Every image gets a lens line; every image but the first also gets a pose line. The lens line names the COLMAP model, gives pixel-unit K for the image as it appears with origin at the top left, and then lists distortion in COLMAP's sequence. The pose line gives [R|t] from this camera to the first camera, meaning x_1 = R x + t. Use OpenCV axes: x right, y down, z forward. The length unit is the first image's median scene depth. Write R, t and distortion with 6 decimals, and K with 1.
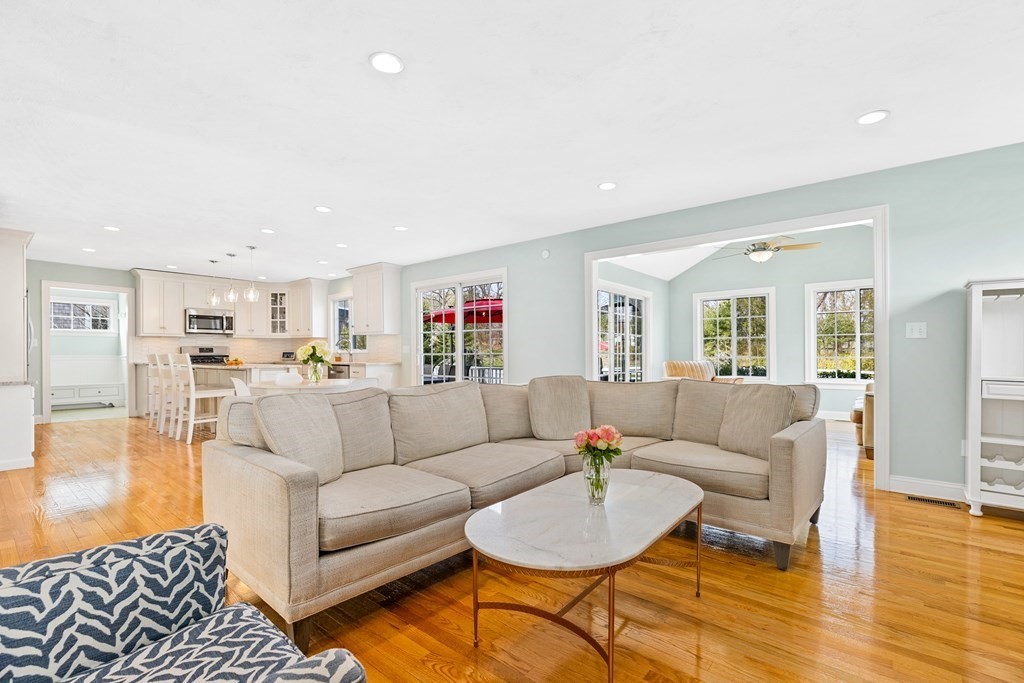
lens RADIAL K [[464.1, 0, 514.5], [0, 464.1, 350.5], [0, 0, 1]] dist [-0.003739, -0.000085]
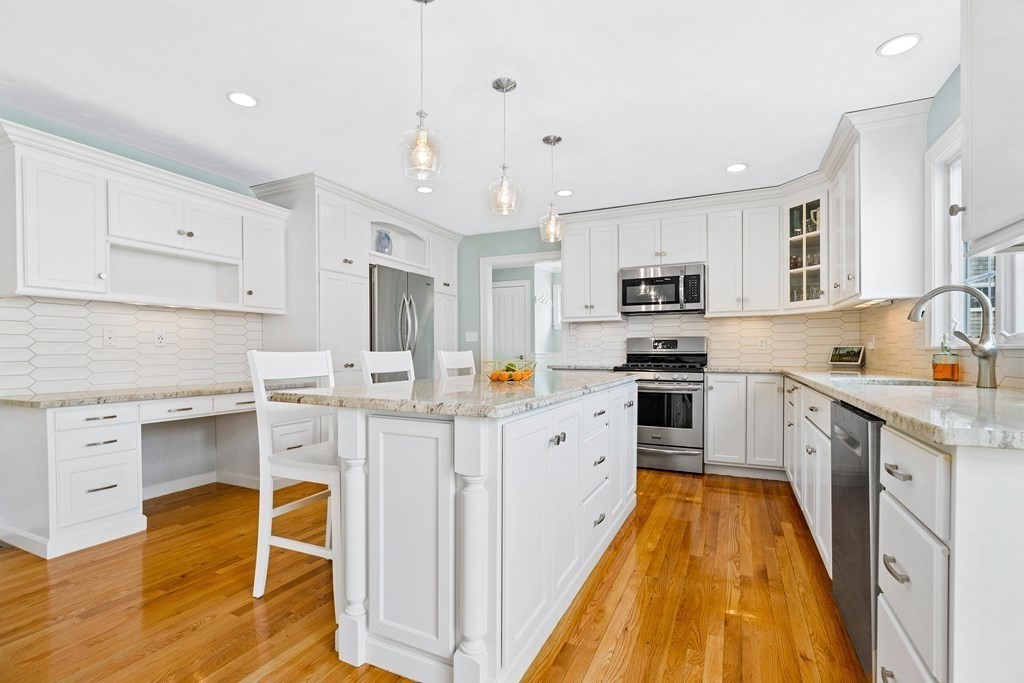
lens RADIAL K [[464.1, 0, 517.4], [0, 464.1, 347.1], [0, 0, 1]] dist [-0.003739, -0.000085]
pose [[0.250929, -0.005664, -0.967989, -0.184745], [0.002513, 0.999983, -0.005200, 0.004944], [0.968002, -0.001127, 0.250939, 0.688062]]
